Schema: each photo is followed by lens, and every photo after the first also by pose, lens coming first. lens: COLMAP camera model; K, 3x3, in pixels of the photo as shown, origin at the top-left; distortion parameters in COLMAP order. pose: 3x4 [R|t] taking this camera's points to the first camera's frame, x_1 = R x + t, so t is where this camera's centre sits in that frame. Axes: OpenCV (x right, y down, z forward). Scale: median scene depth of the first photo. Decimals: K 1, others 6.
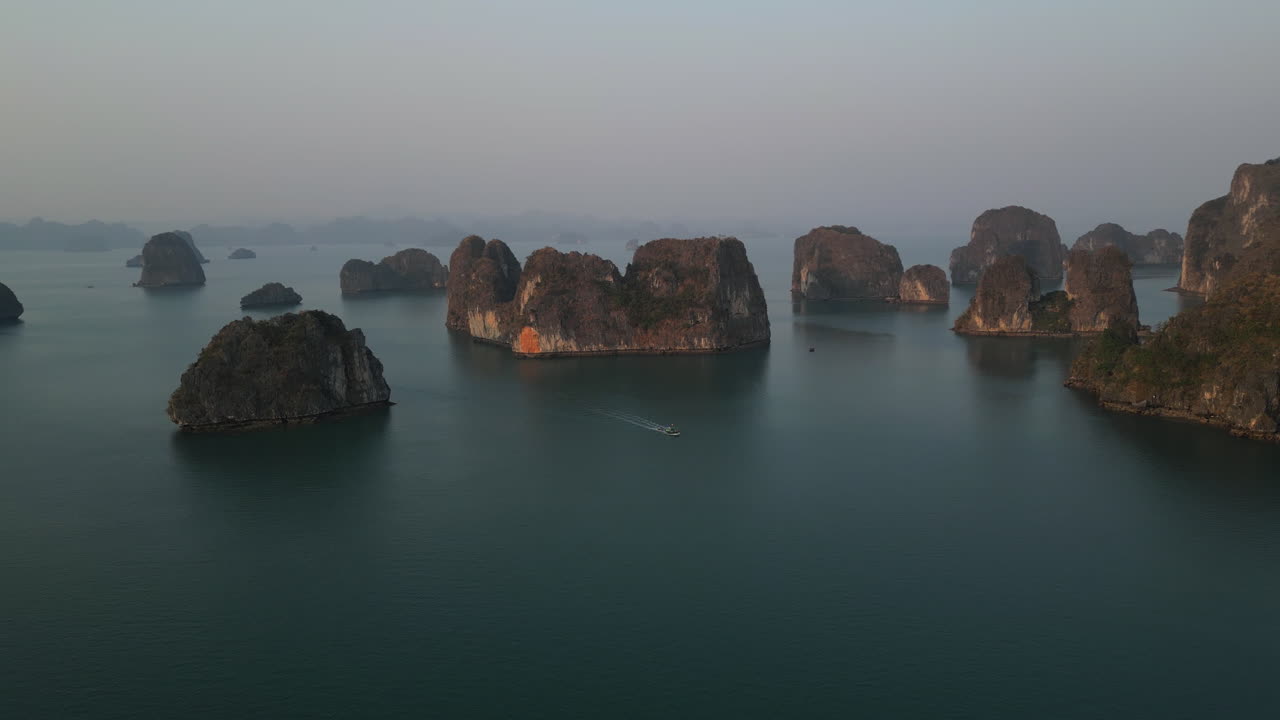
lens RADIAL K [[939.3, 0, 640.0], [0, 939.3, 360.0], [0, 0, 1]] dist [0.136774, -0.153619]
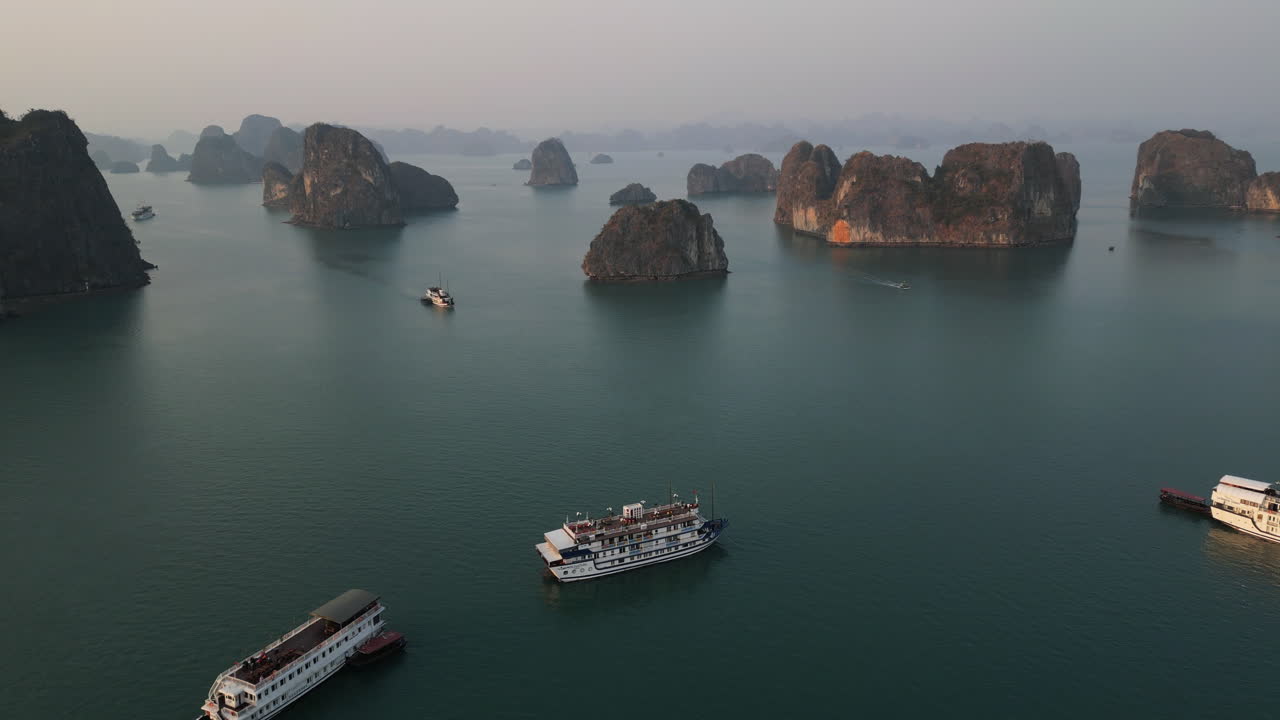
lens RADIAL K [[939.3, 0, 640.0], [0, 939.3, 360.0], [0, 0, 1]] dist [0.136774, -0.153619]
pose [[0.940711, 0.081908, -0.329172, 0.048802], [-0.050059, 0.993306, 0.104105, 0.027940], [0.335495, -0.081455, 0.938514, -0.216676]]
